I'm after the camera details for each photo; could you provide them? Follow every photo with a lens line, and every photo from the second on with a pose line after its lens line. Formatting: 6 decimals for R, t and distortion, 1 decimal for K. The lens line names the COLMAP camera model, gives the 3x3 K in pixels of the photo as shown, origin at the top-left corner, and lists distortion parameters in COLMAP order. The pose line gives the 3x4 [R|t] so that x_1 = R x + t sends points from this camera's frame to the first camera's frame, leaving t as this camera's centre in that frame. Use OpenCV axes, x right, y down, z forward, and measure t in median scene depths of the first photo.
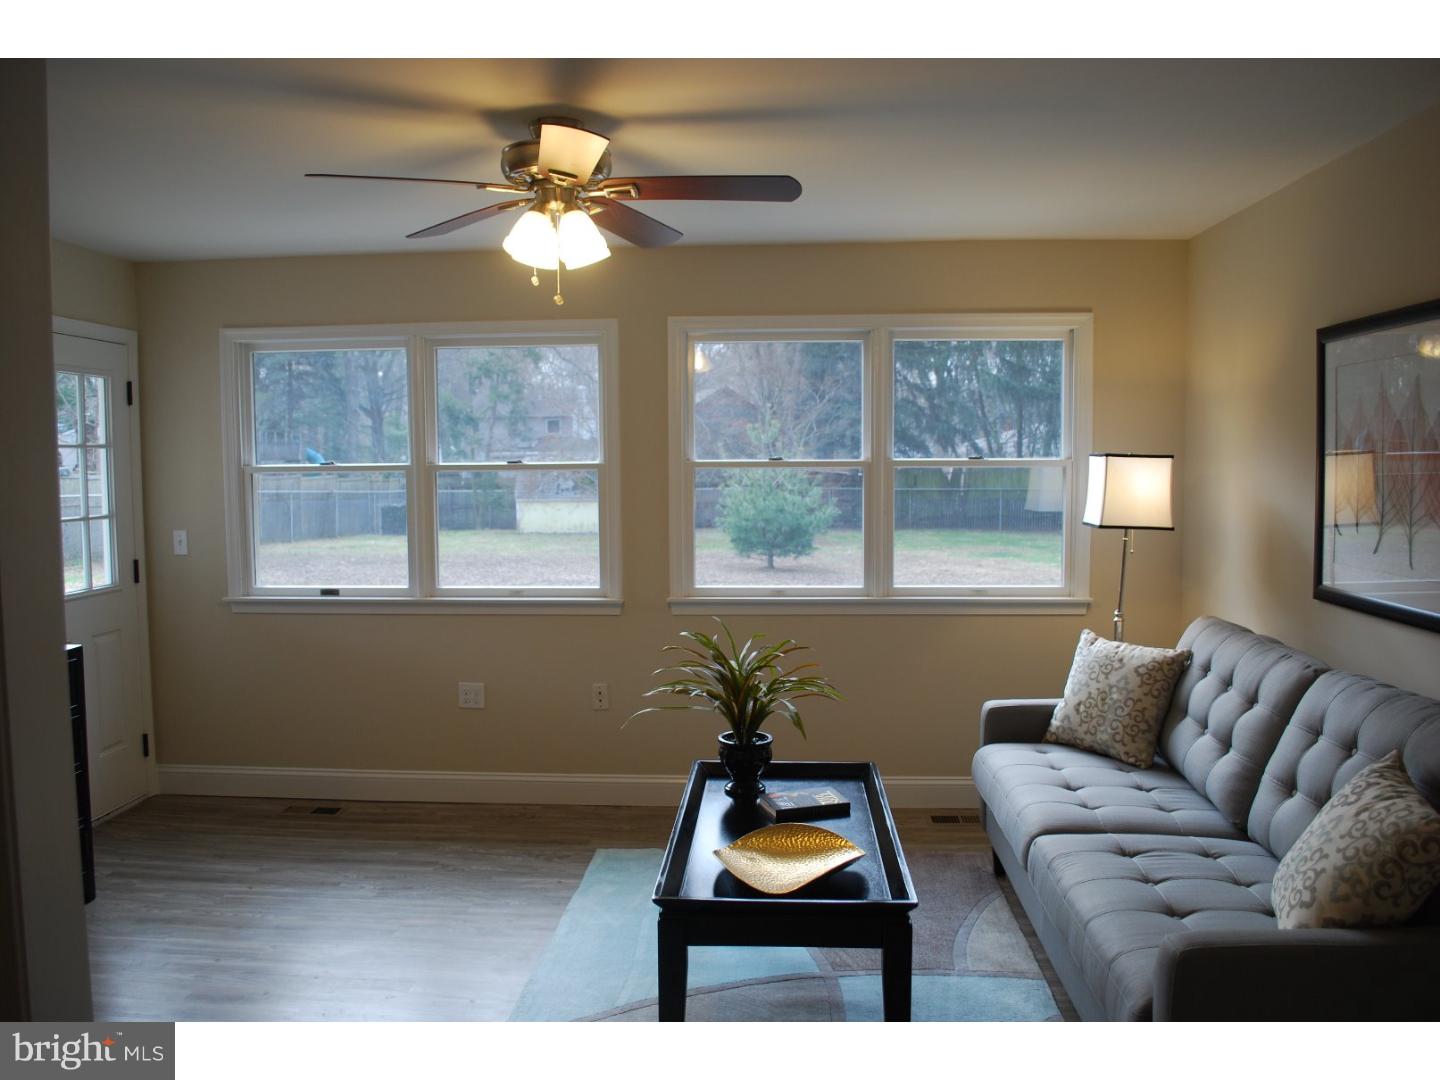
lens RADIAL K [[1136.2, 0, 722.0], [0, 1136.2, 536.4], [0, 0, 1]] dist [-0.085449, 0.013334]
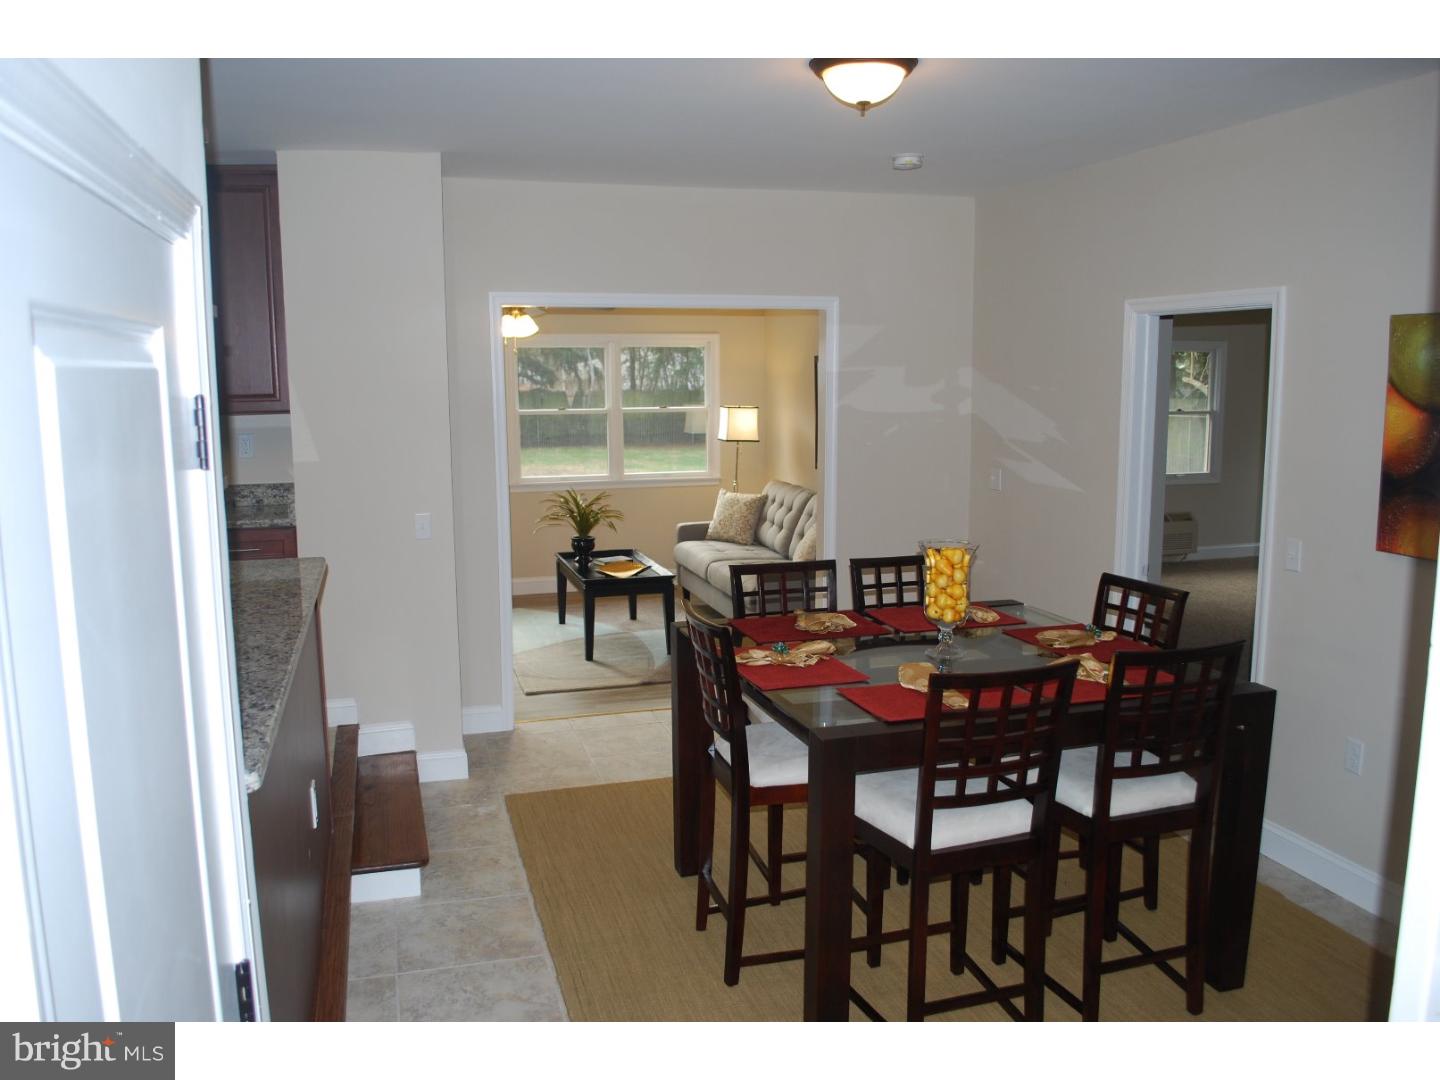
lens RADIAL K [[1136.2, 0, 722.0], [0, 1136.2, 536.4], [0, 0, 1]] dist [-0.085449, 0.013334]
pose [[0.941349, -0.048175, 0.333978, -0.417351], [0.024299, 0.996864, 0.075306, 0.010348], [-0.336559, -0.062774, 0.939568, -1.077389]]
